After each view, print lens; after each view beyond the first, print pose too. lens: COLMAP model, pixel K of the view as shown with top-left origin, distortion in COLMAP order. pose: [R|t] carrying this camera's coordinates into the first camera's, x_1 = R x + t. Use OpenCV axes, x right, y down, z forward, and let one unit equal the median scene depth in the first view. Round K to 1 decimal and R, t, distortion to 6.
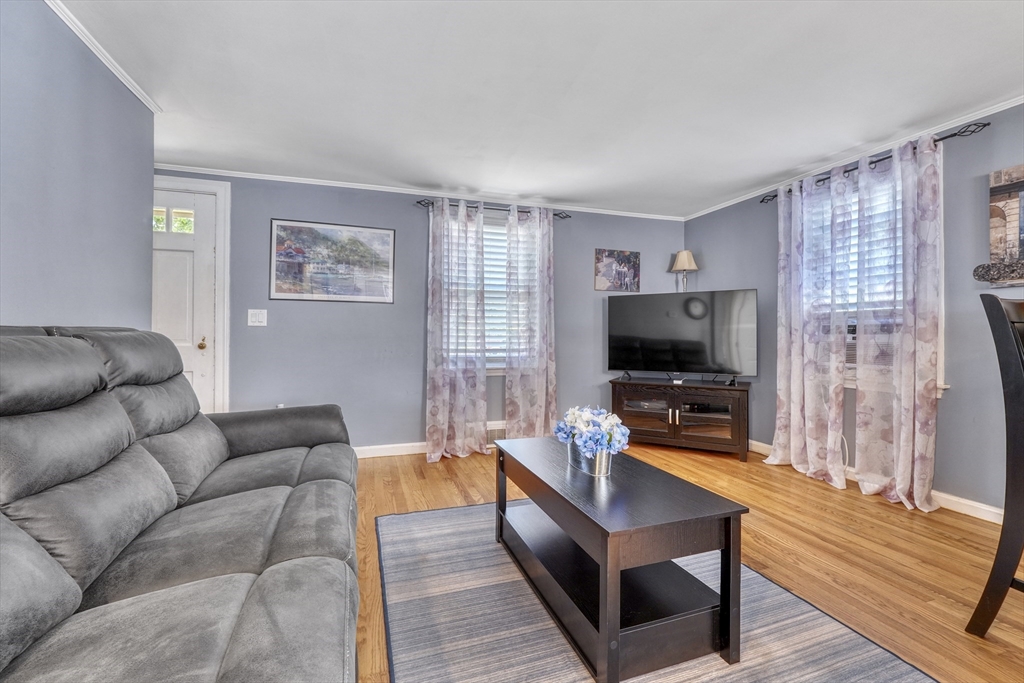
lens RADIAL K [[444.8, 0, 524.6], [0, 444.8, 330.2], [0, 0, 1]] dist [-0.025264, 0.006849]
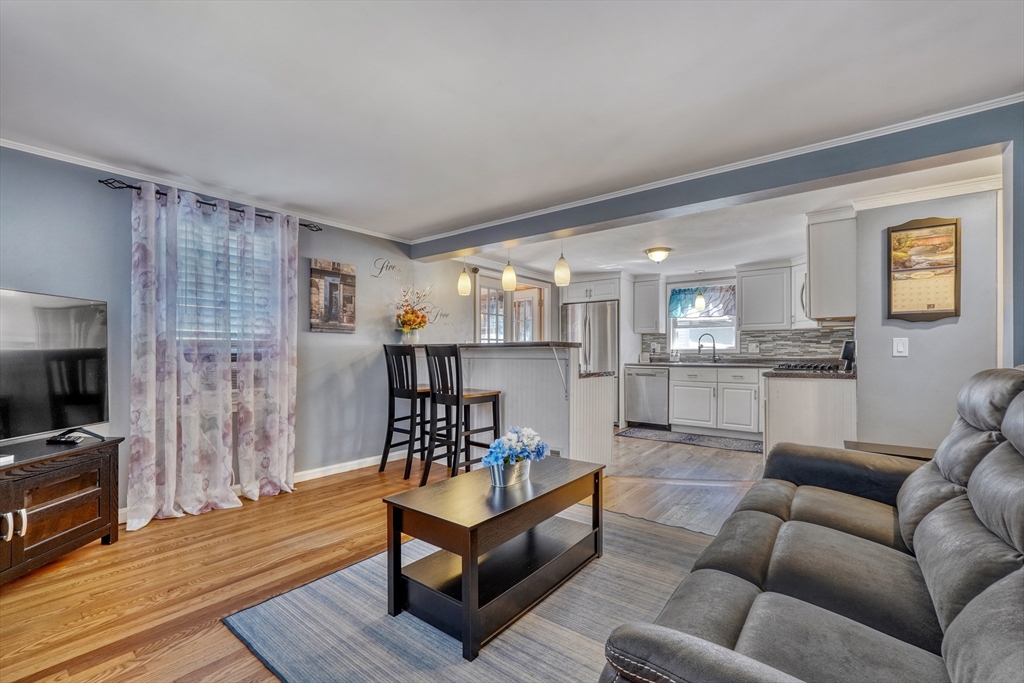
lens RADIAL K [[444.8, 0, 504.2], [0, 444.8, 350.7], [0, 0, 1]] dist [-0.025264, 0.006849]
pose [[-0.528638, 0.001780, 0.848845, -0.418263], [-0.007746, 0.999946, -0.006921, -0.013413], [-0.848812, -0.010234, -0.528596, 0.803979]]
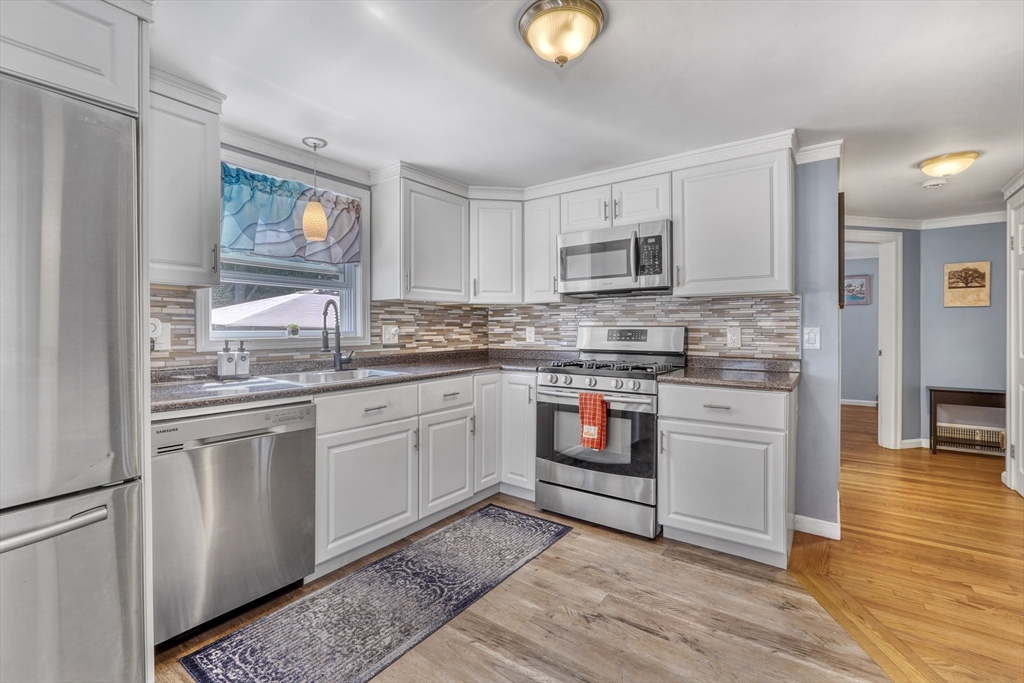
lens RADIAL K [[444.8, 0, 512.1], [0, 444.8, 332.0], [0, 0, 1]] dist [-0.025264, 0.006849]
pose [[-0.824824, 0.005282, -0.565365, 0.749334], [0.007806, 0.999967, -0.002046, -0.042539], [0.565336, -0.006101, -0.824838, 0.003319]]
